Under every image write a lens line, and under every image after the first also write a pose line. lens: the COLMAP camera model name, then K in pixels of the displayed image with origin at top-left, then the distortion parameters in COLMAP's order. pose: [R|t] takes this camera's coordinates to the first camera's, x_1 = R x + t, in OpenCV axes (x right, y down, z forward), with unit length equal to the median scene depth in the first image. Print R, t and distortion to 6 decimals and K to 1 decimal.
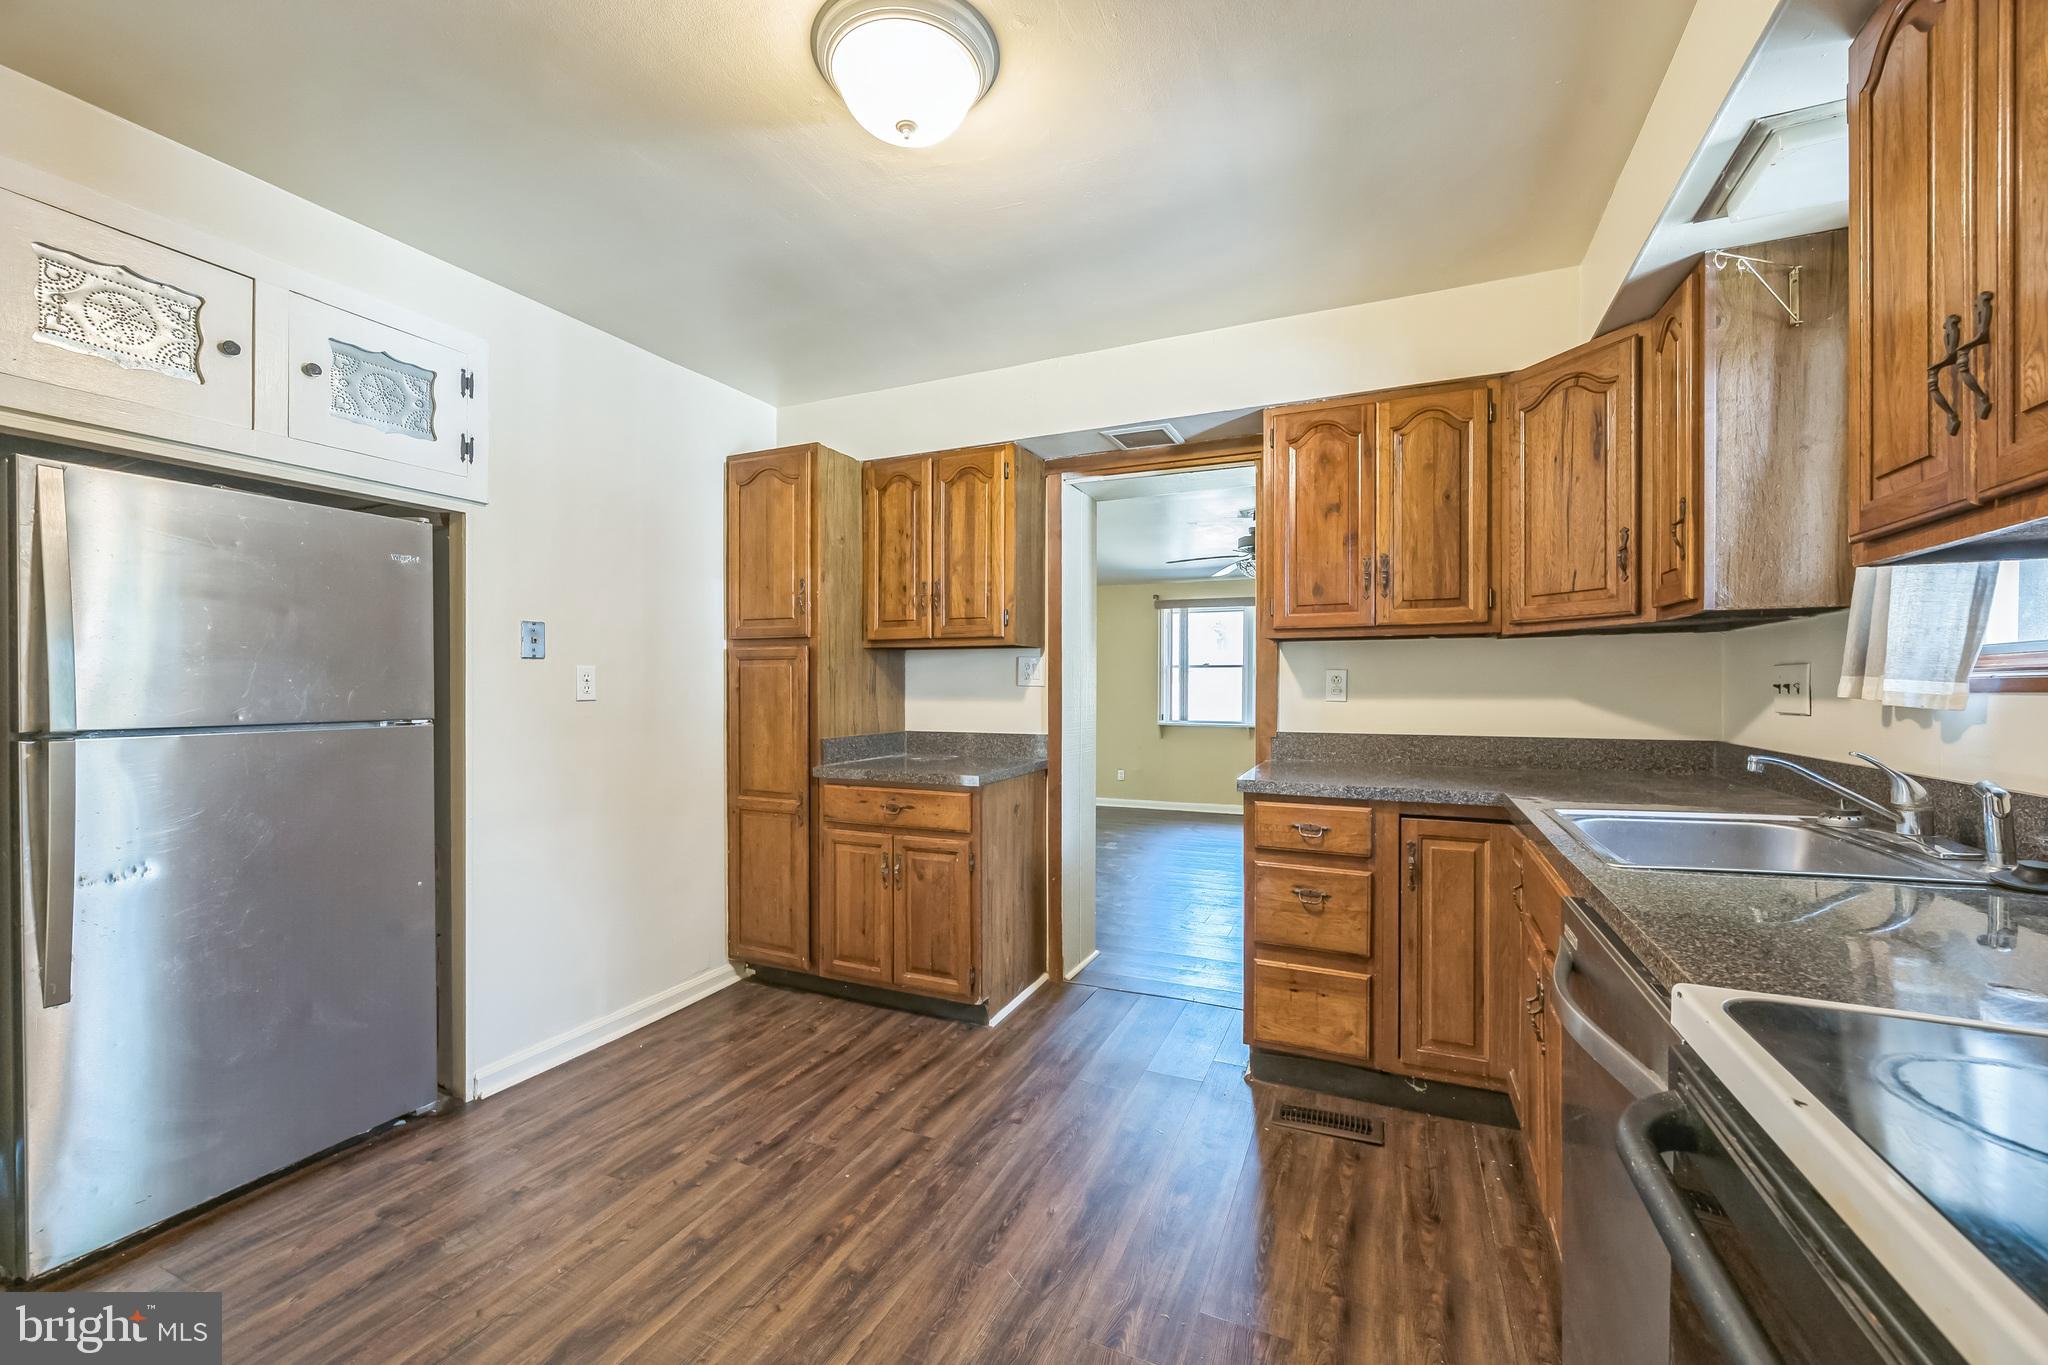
lens RADIAL K [[813.2, 0, 1027.1], [0, 813.2, 689.9], [0, 0, 1]] dist [0.002748, 0.000002]
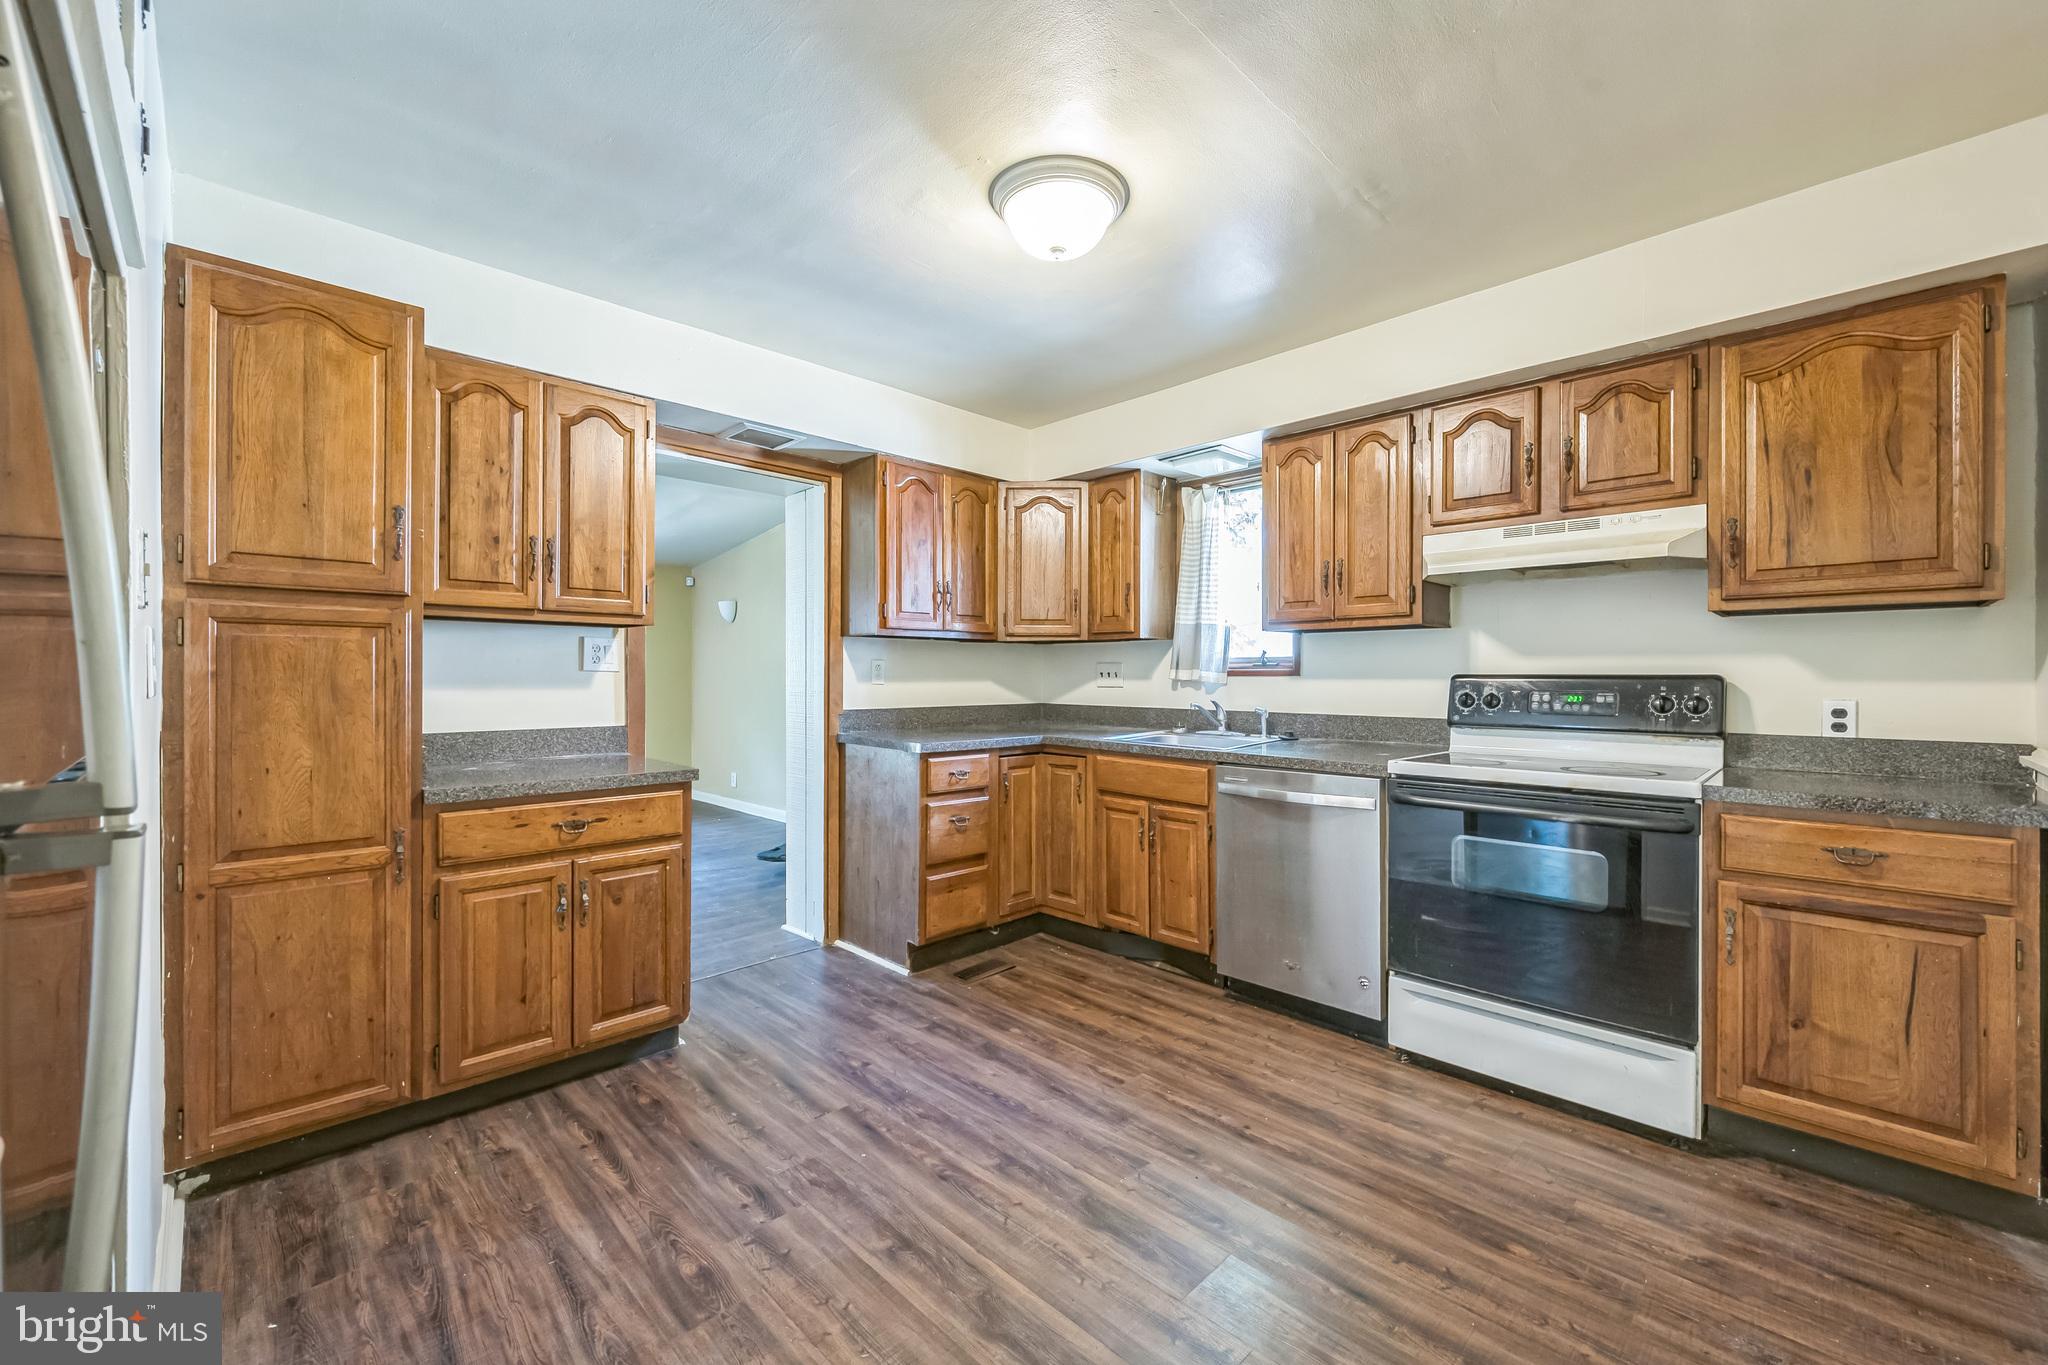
lens RADIAL K [[813.2, 0, 1033.3], [0, 813.2, 676.2], [0, 0, 1]] dist [0.002748, 0.000002]
pose [[0.355275, -0.000726, 0.934761, -0.880980], [0.000207, 1.000000, 0.000698, 0.000204], [-0.934762, -0.000054, 0.355276, 0.356979]]
